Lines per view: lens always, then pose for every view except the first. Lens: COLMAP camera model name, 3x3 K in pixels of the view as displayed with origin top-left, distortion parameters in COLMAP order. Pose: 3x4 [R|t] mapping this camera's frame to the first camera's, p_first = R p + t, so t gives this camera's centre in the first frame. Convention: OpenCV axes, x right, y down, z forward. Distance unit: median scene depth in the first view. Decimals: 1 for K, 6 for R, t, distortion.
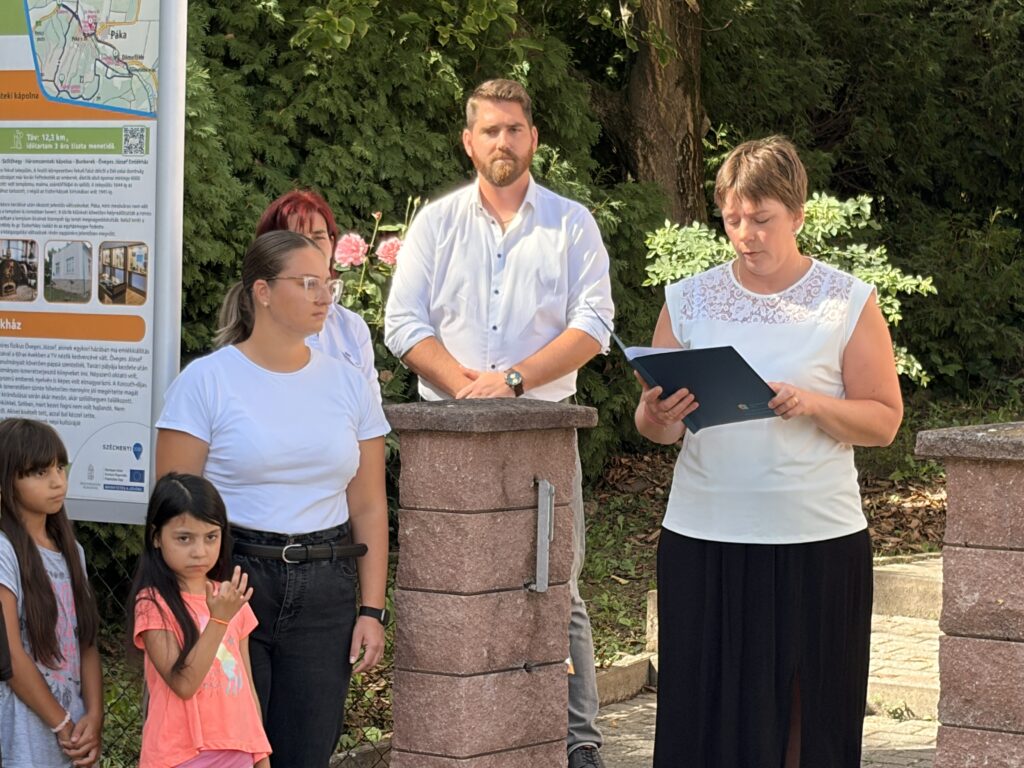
lens RADIAL K [[3219.8, 0, 507.5], [0, 3219.8, 388.8], [0, 0, 1]] dist [0.267202, 0.000000]
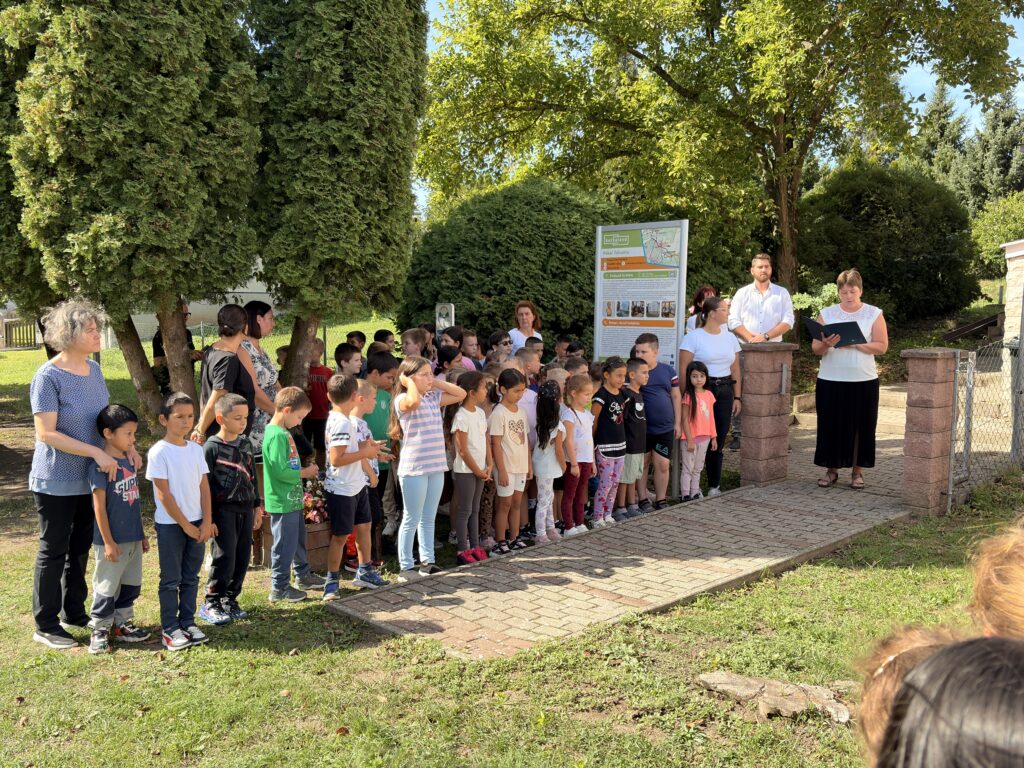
lens RADIAL K [[907.8, 0, 505.3], [0, 907.8, 390.9], [0, 0, 1]] dist [0.048051, -0.034588]
pose [[0.978191, 0.006660, -0.207600, -0.082123], [0.004317, 0.998618, 0.052379, 0.002878], [0.207662, -0.052133, 0.976811, -0.081396]]
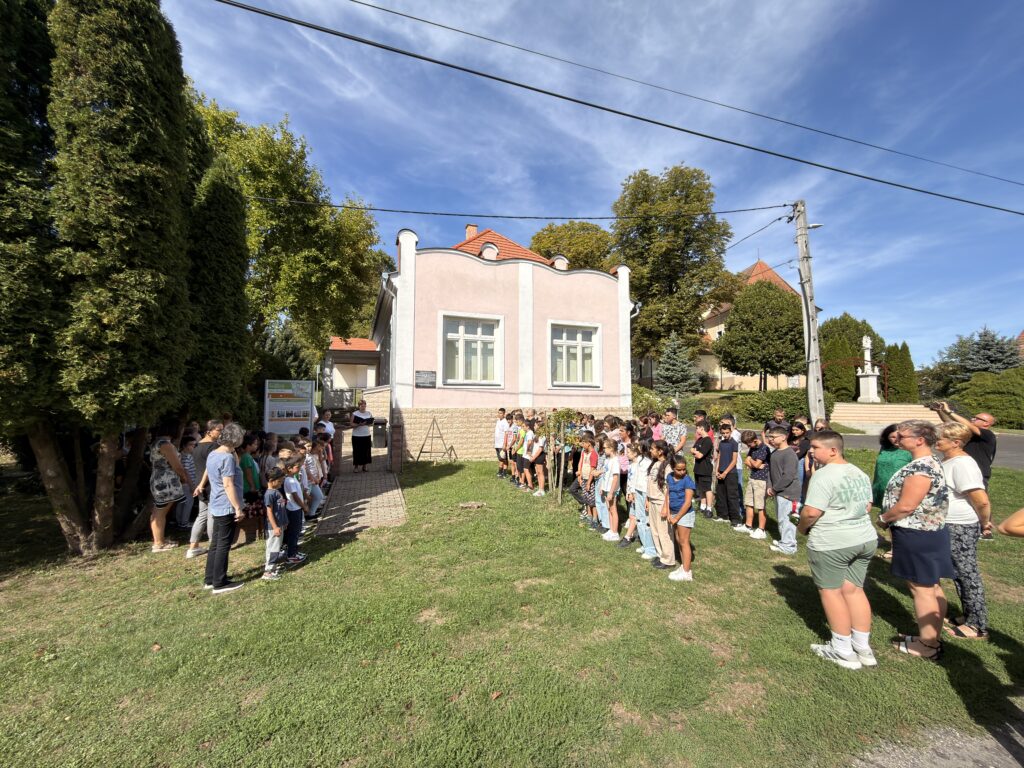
lens RADIAL K [[407.1, 0, 510.7], [0, 407.1, 385.0], [0, 0, 1]] dist [0.001271, 0.000529]
pose [[0.578078, 0.021037, 0.815710, -0.750697], [0.037314, 0.997940, -0.052181, -0.034829], [-0.815128, 0.060602, 0.576102, -0.219567]]
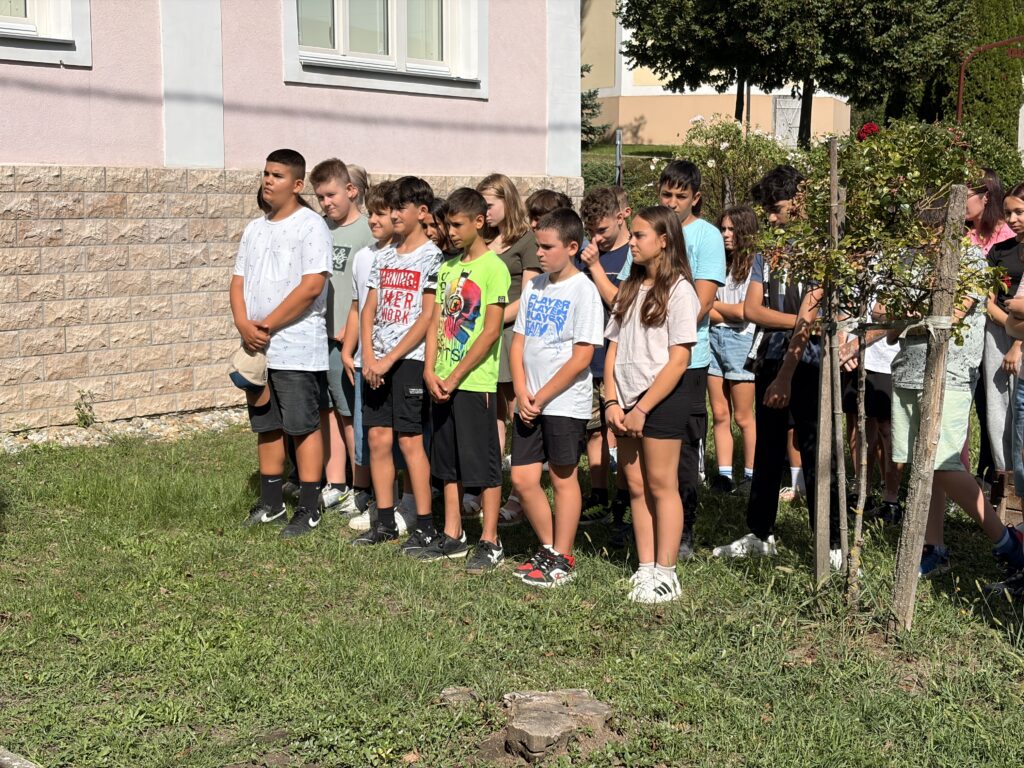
lens RADIAL K [[1543.1, 0, 516.8], [0, 1543.1, 380.1], [0, 0, 1]] dist [0.043846, 0.000000]
pose [[0.095510, -0.132383, 0.986586, -0.584641], [0.034266, 0.990967, 0.129654, -0.010693], [-0.994839, 0.021424, 0.099183, 0.344991]]
